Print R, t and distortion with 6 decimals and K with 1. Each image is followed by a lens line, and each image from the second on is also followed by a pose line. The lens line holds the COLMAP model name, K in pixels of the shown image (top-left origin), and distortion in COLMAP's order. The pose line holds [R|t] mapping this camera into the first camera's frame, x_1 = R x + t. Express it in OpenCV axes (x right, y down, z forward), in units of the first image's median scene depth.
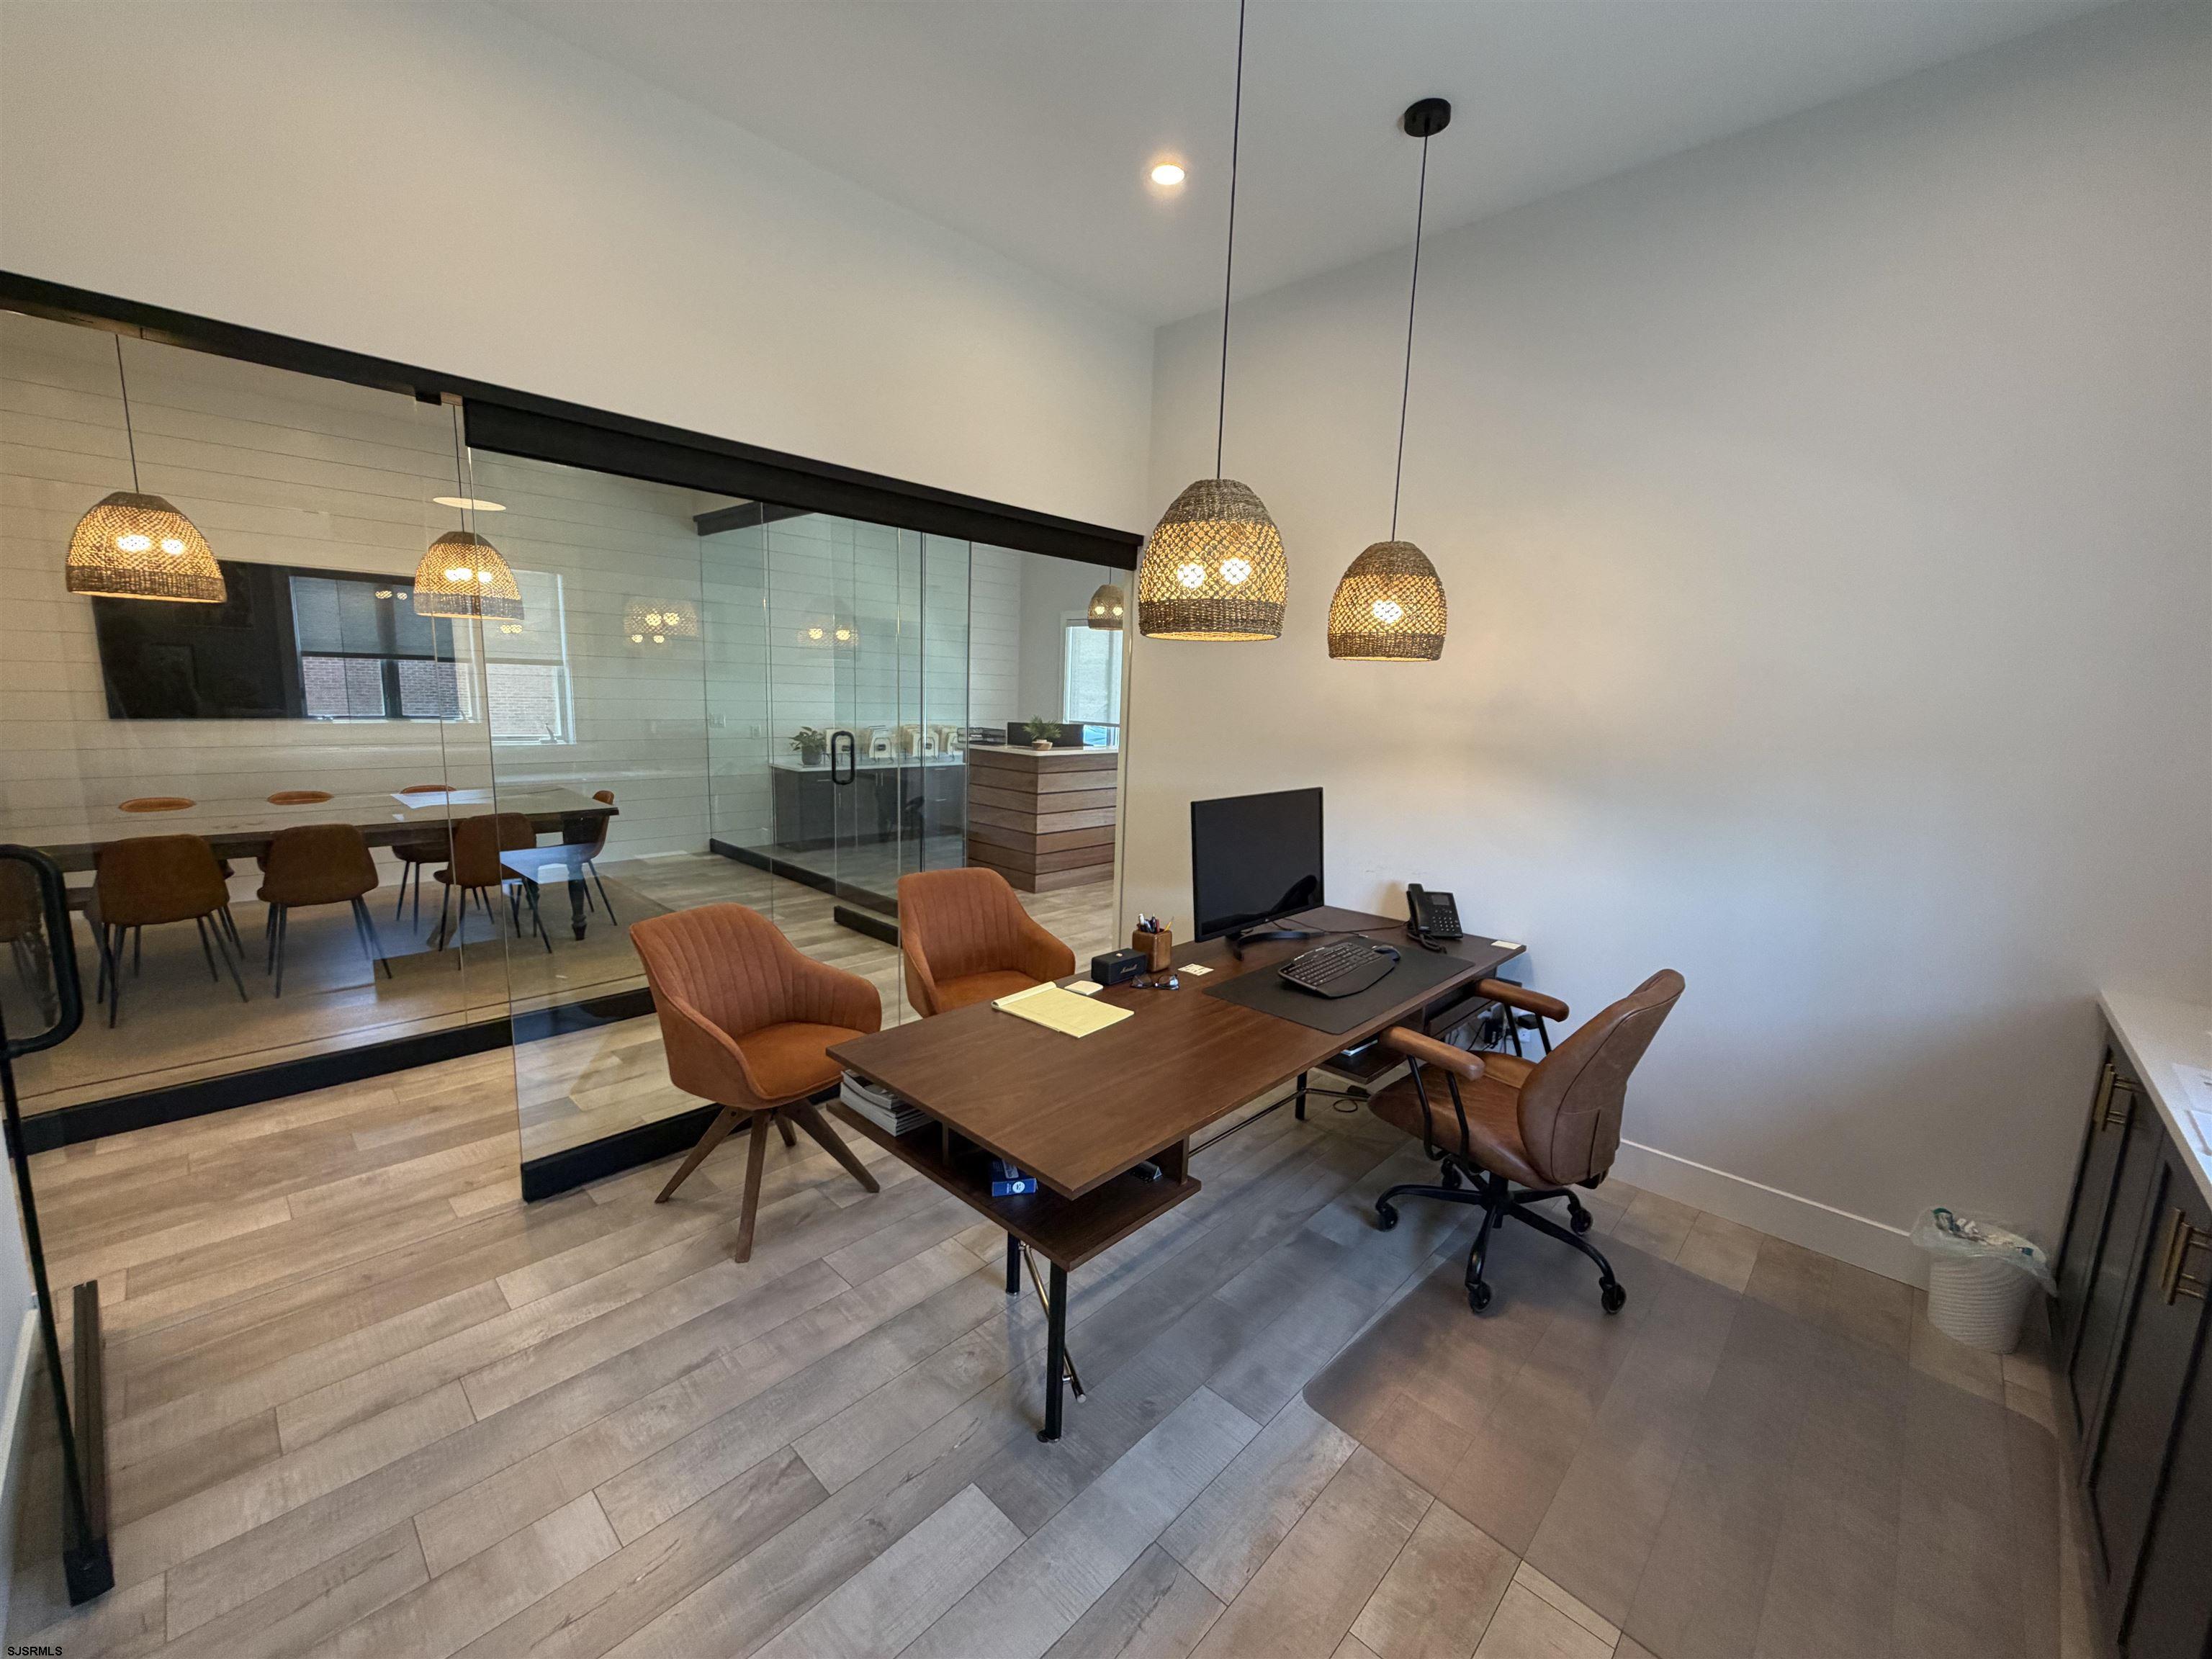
lens RADIAL K [[885.1, 0, 1106.0], [0, 885.1, 829.5], [0, 0, 1]] dist [0.000811, -0.000018]
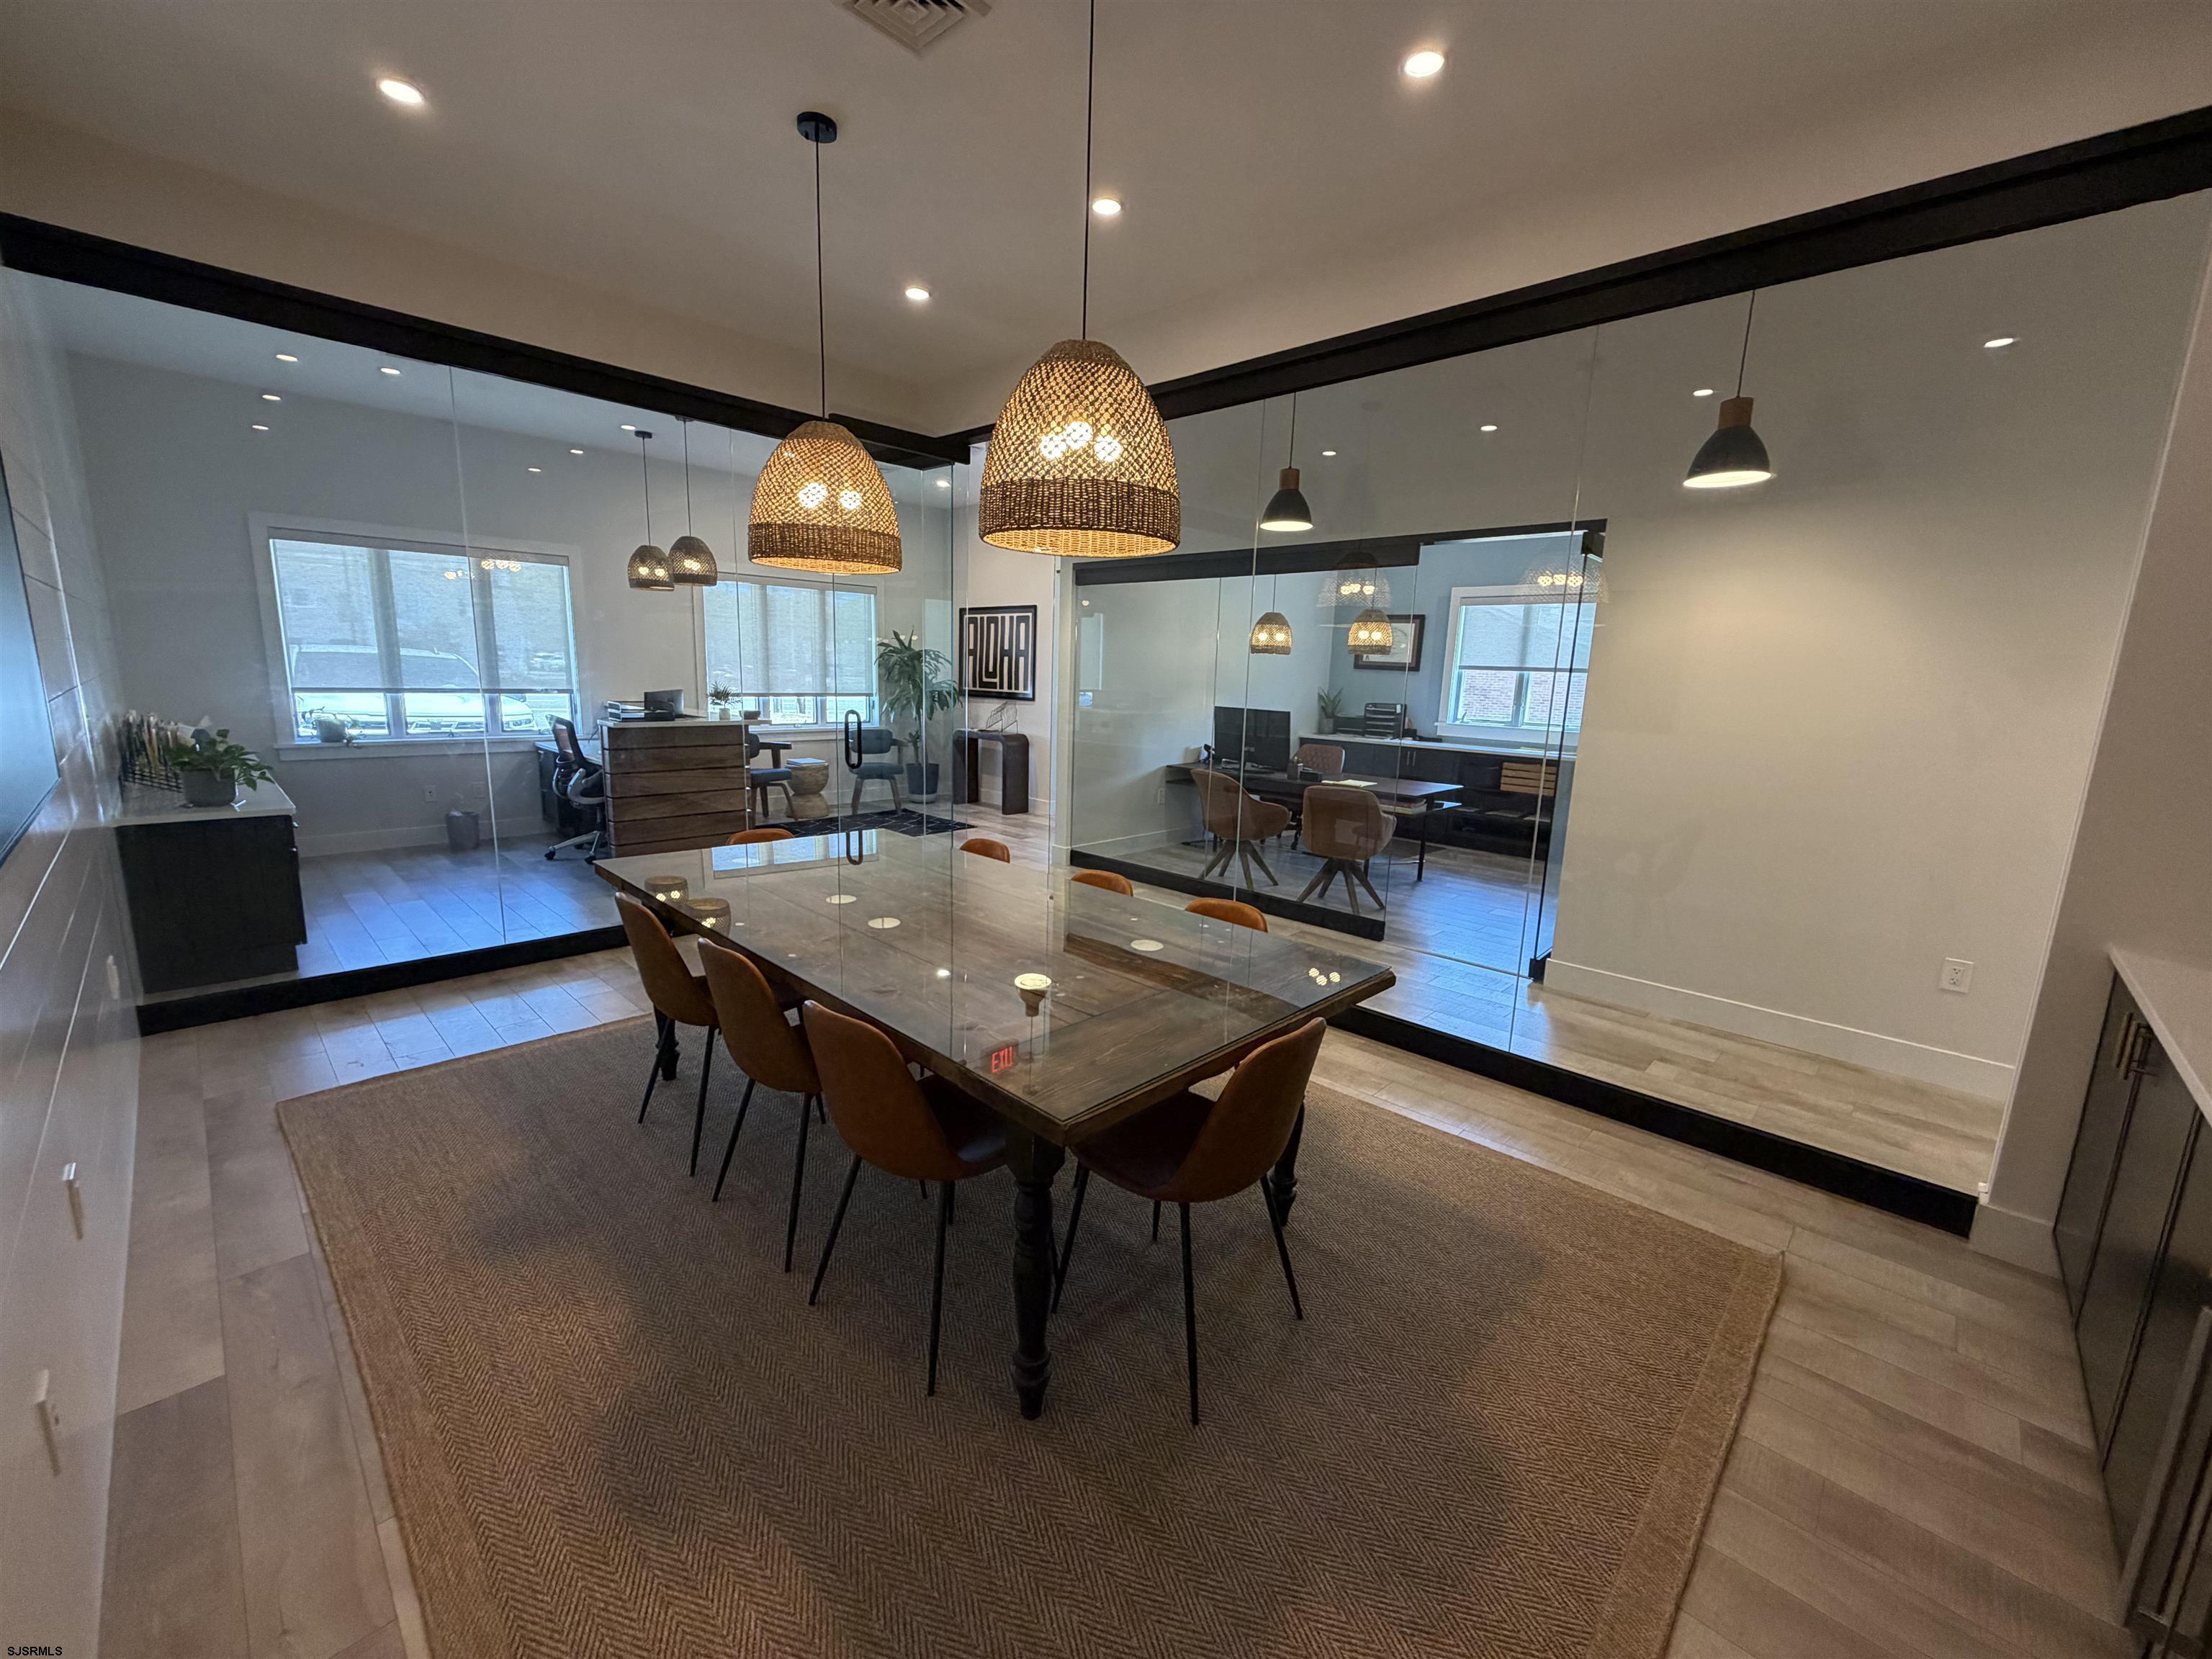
lens RADIAL K [[882.2, 0, 1101.7], [0, 882.2, 827.7], [0, 0, 1]] dist [0.000315, -0.000048]
pose [[0.012752, -0.214321, 0.976680, -1.074972], [0.126546, 0.969252, 0.211039, -0.135412], [-0.991879, 0.120904, 0.039481, 0.641866]]
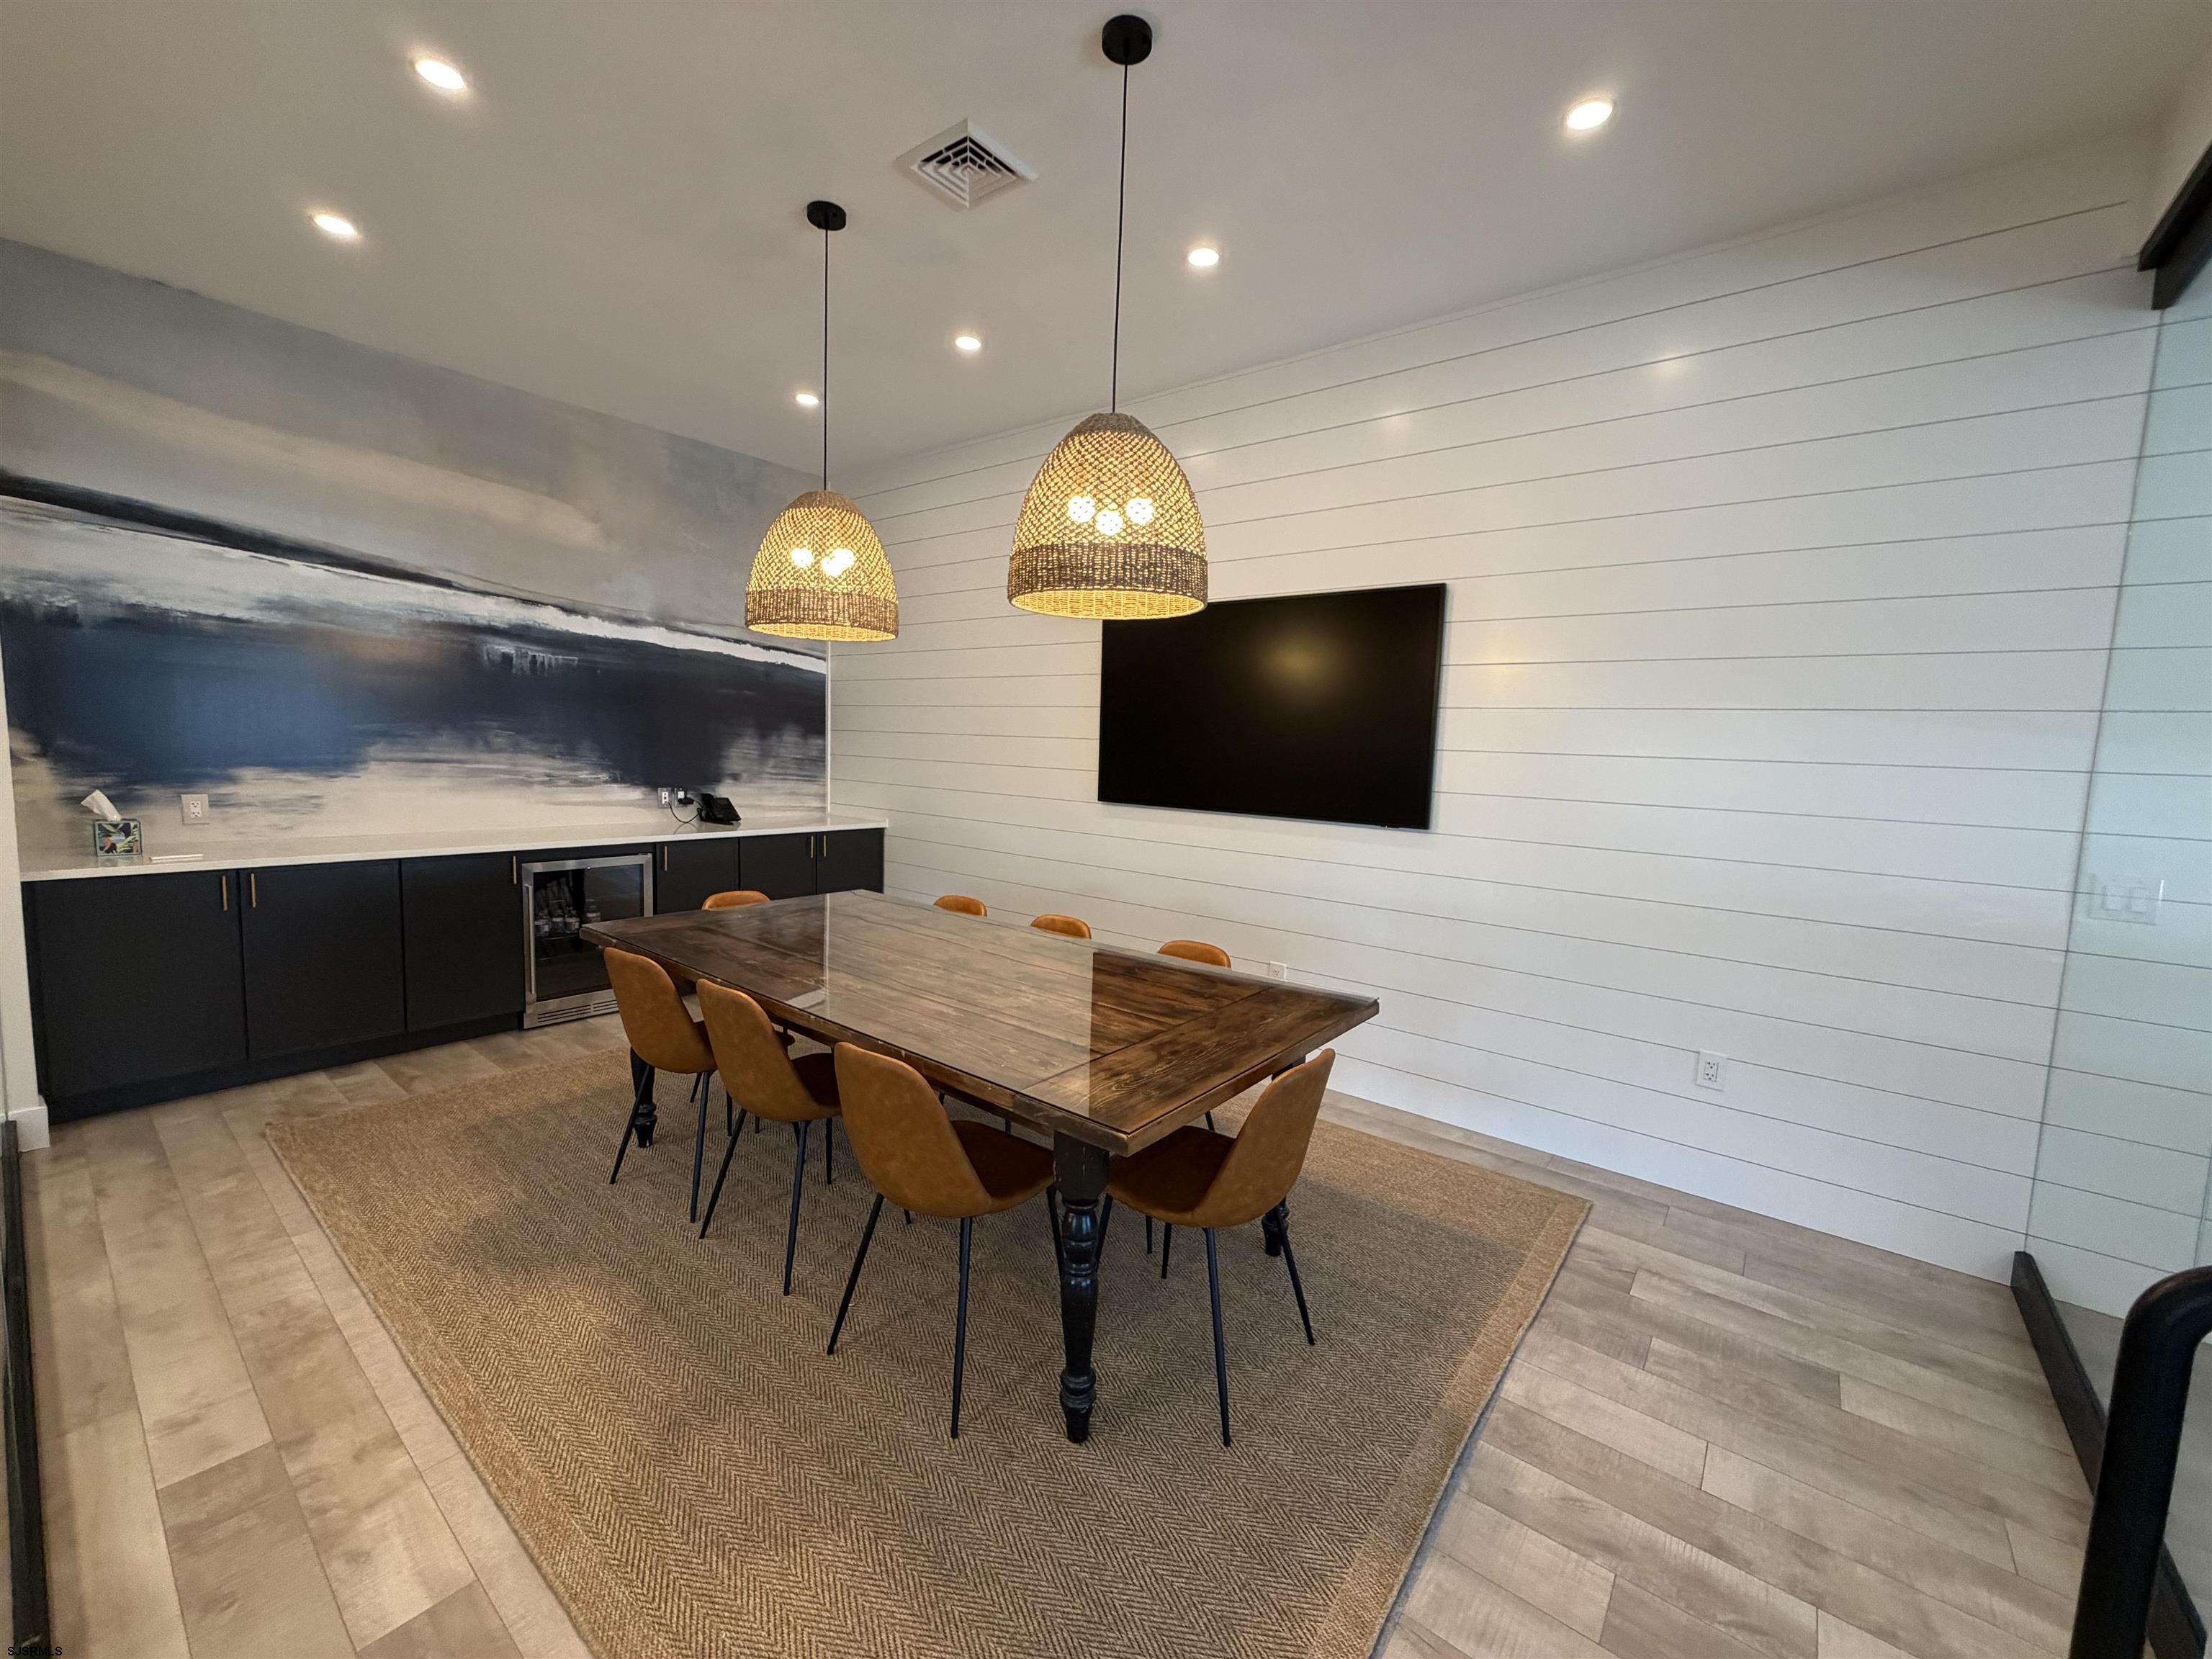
lens RADIAL K [[880.0, 0, 1100.8], [0, 880.0, 831.3], [0, 0, 1]] dist [-0.000388, -0.000172]
pose [[0.080821, 0.068105, -0.994399, -0.207455], [-0.190488, 0.980329, 0.051659, -0.118496], [0.978357, 0.185246, 0.092204, 0.774615]]
